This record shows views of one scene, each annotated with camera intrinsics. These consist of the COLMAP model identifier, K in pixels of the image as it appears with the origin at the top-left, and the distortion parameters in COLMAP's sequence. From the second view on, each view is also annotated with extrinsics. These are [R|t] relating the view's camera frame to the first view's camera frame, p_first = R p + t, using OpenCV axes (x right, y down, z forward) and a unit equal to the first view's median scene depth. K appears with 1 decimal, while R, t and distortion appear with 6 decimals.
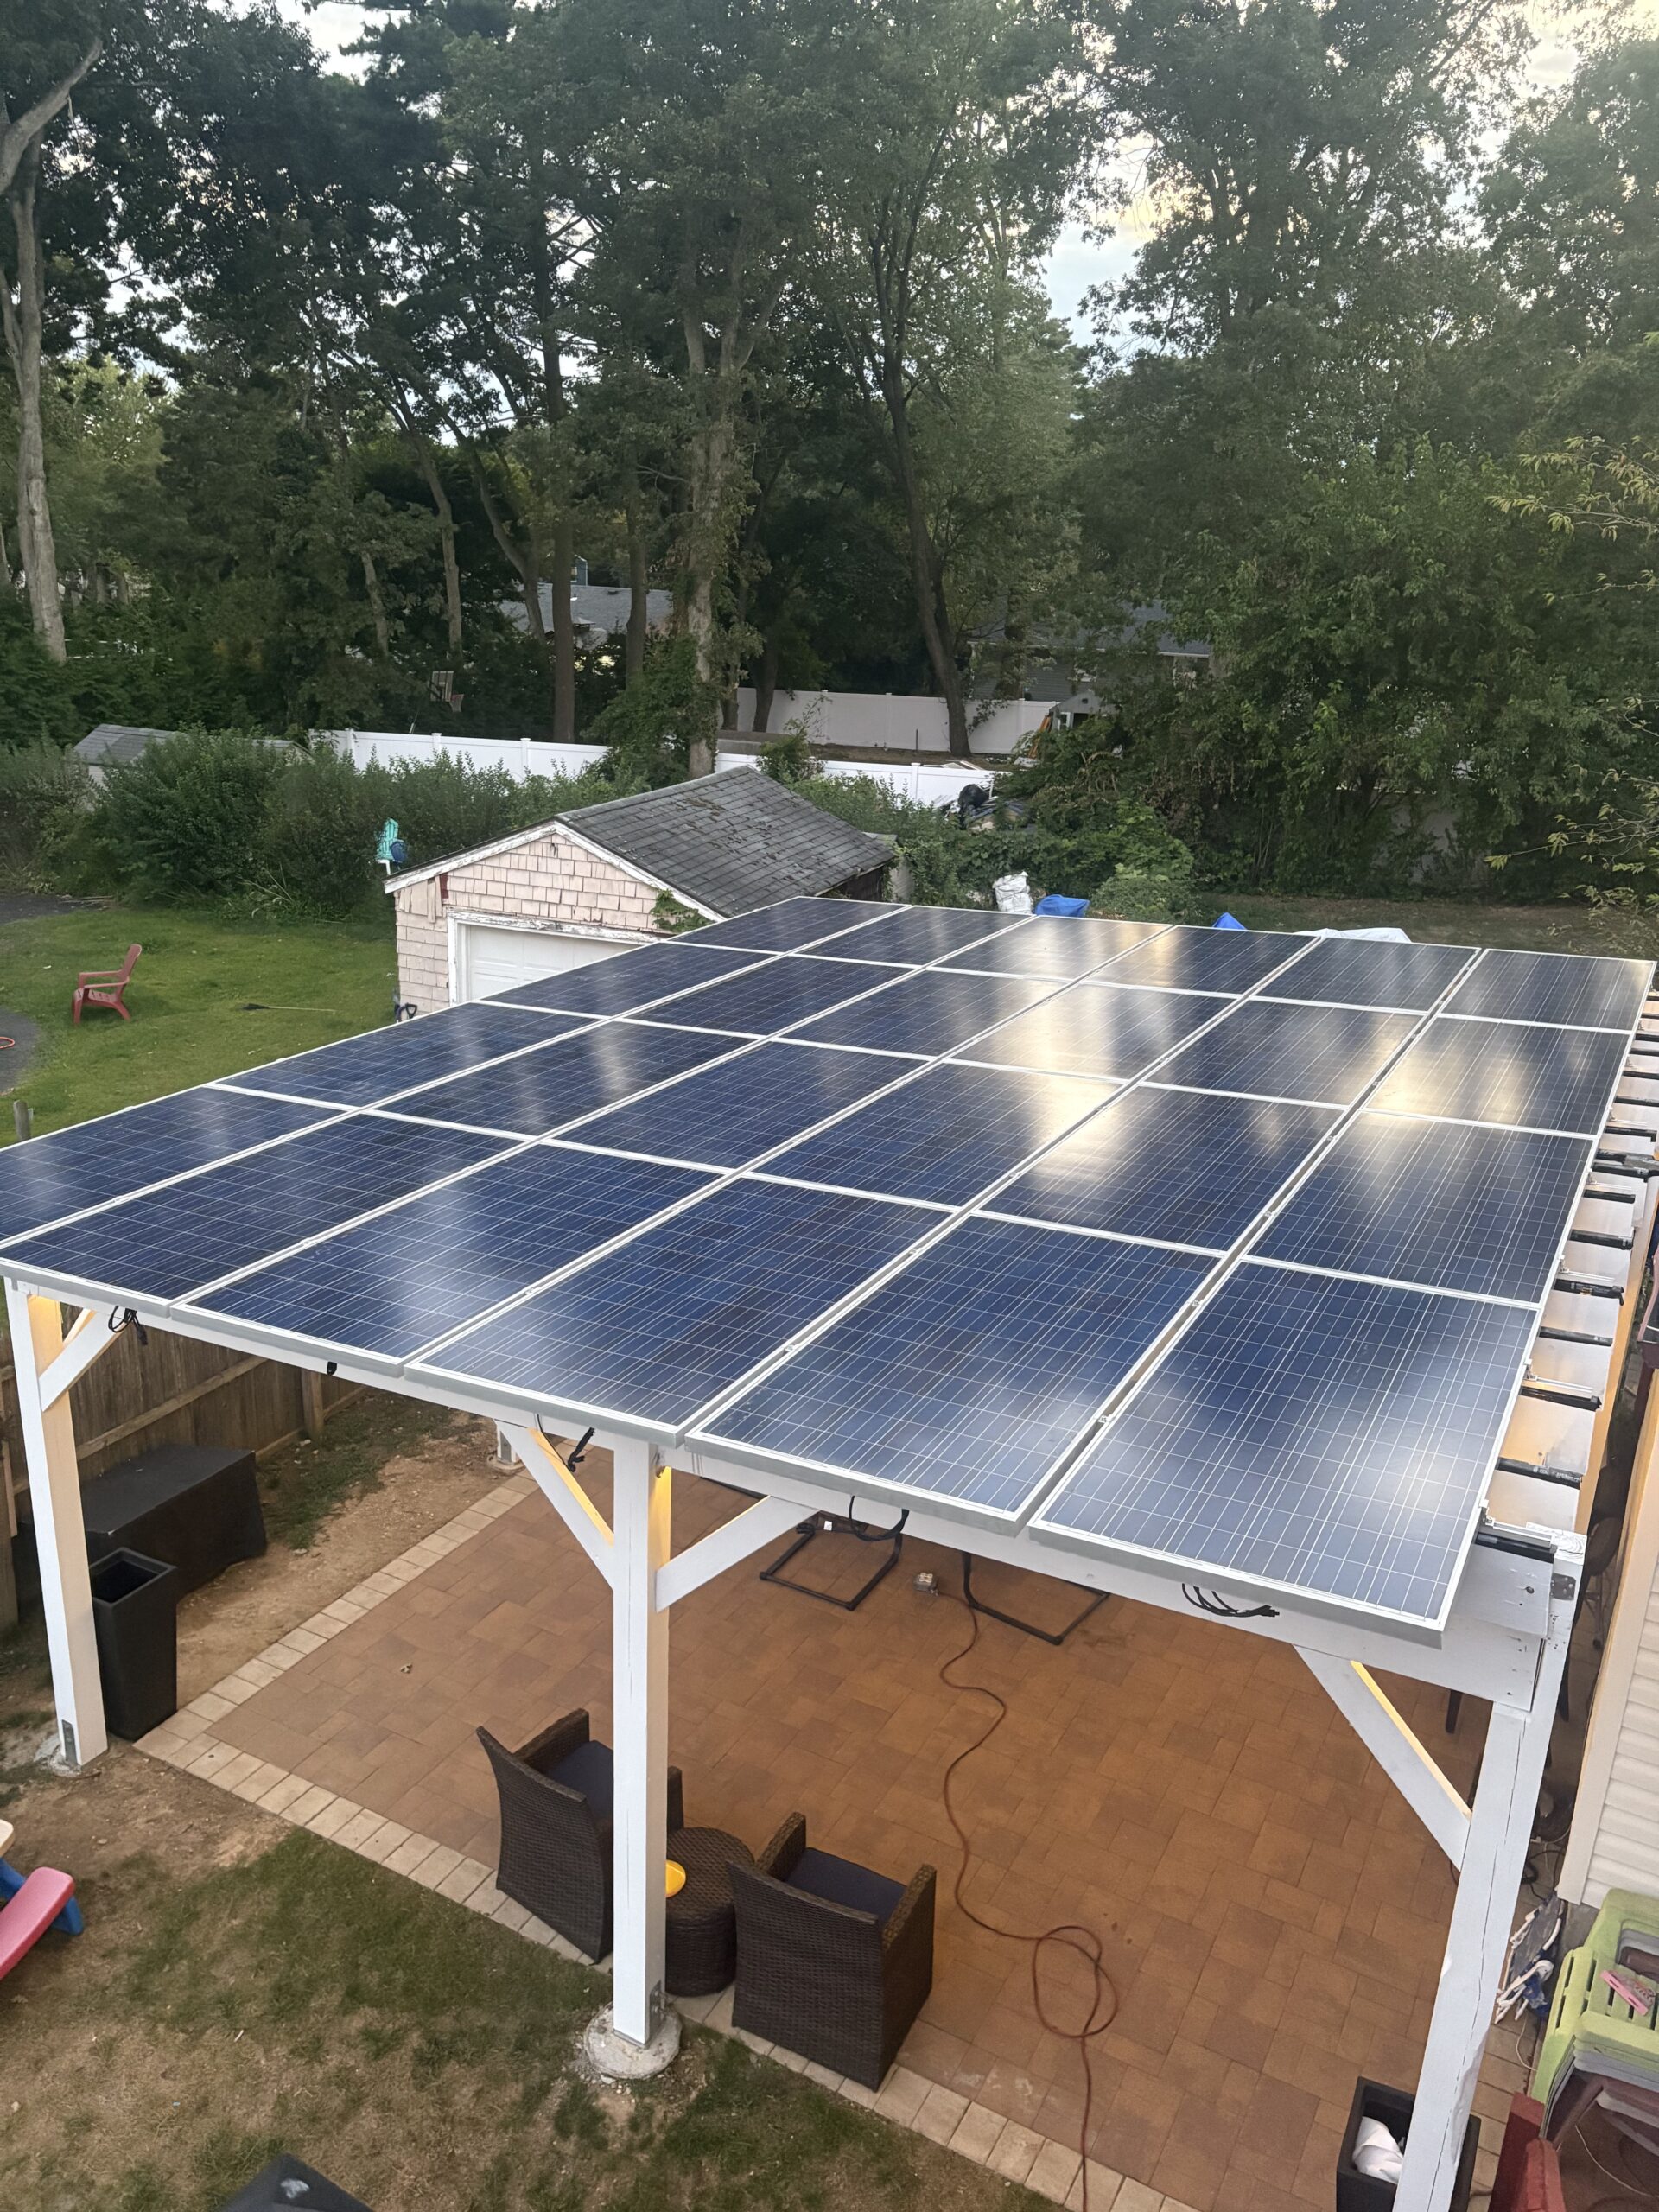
lens RADIAL K [[1666.1, 0, 829.5], [0, 1666.1, 1106.0], [0, 0, 1]] dist [0.021711, -0.000207]
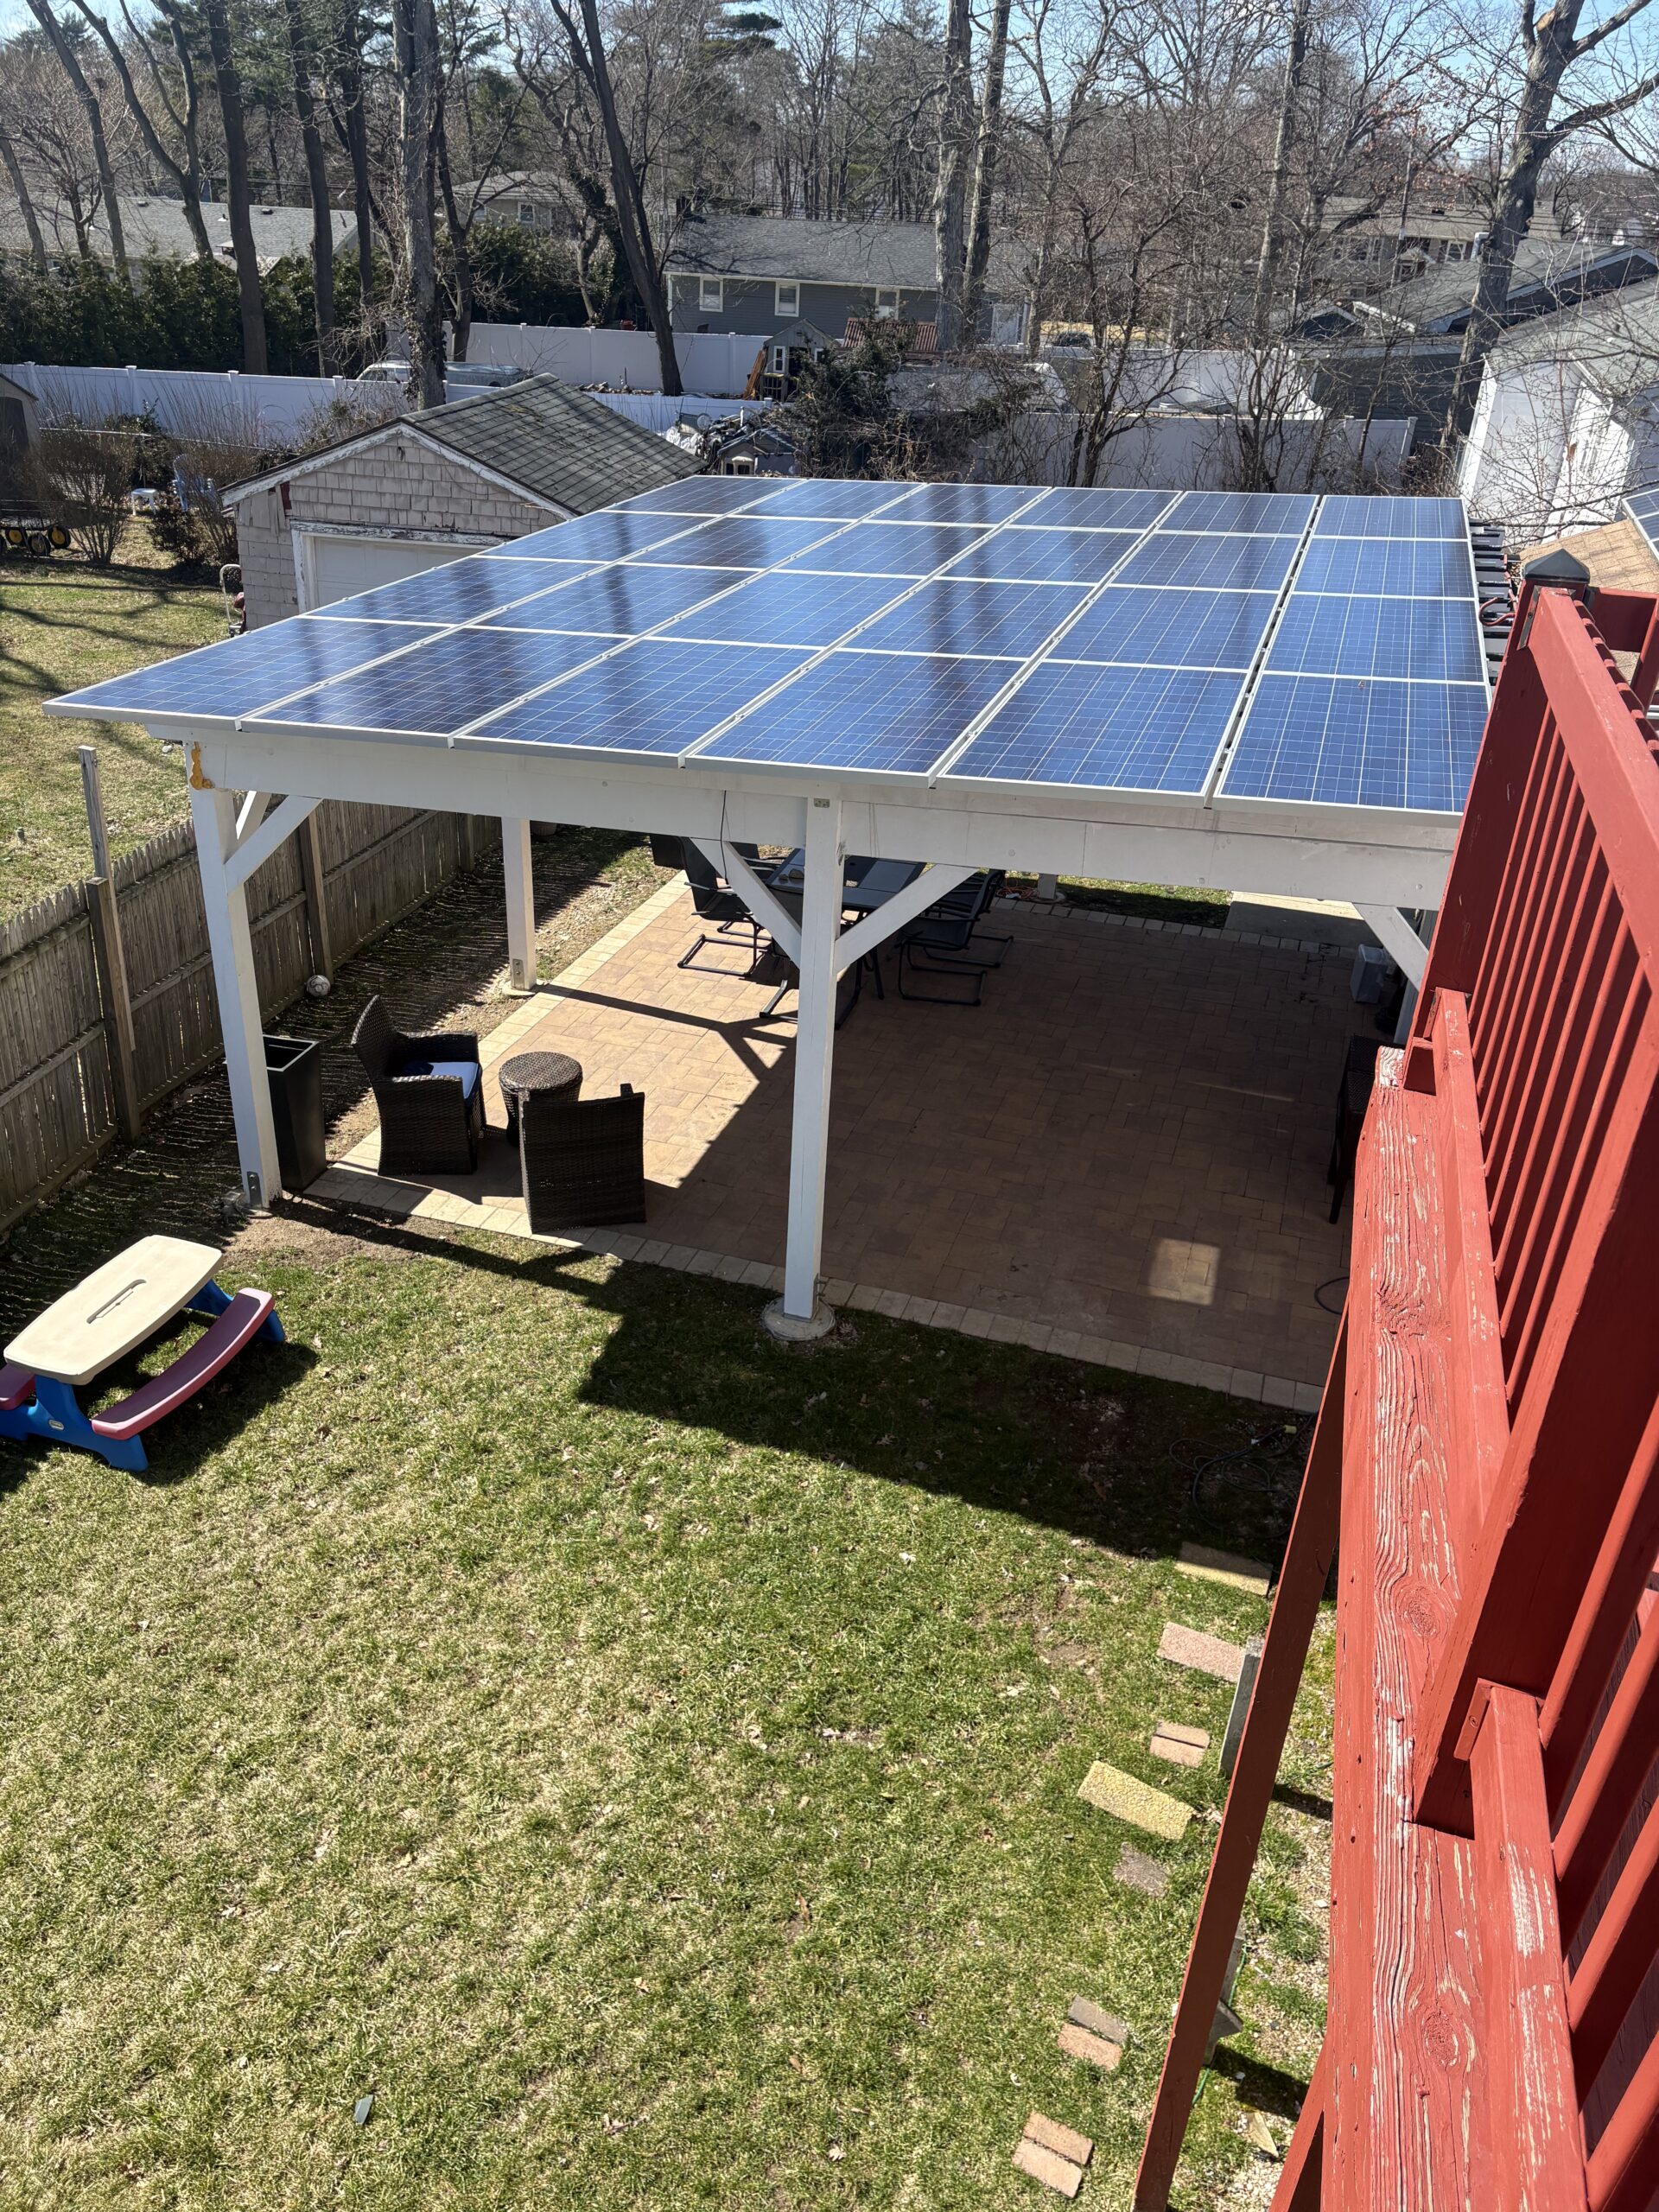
lens RADIAL K [[1639.5, 0, 829.5], [0, 1639.5, 1106.0], [0, 0, 1]] dist [-0.006329, -0.003365]
pose [[0.982907, -0.085140, 0.163230, -0.106932], [0.051367, 0.978256, 0.200940, 0.048243], [-0.176789, -0.189121, 0.965908, -0.081666]]
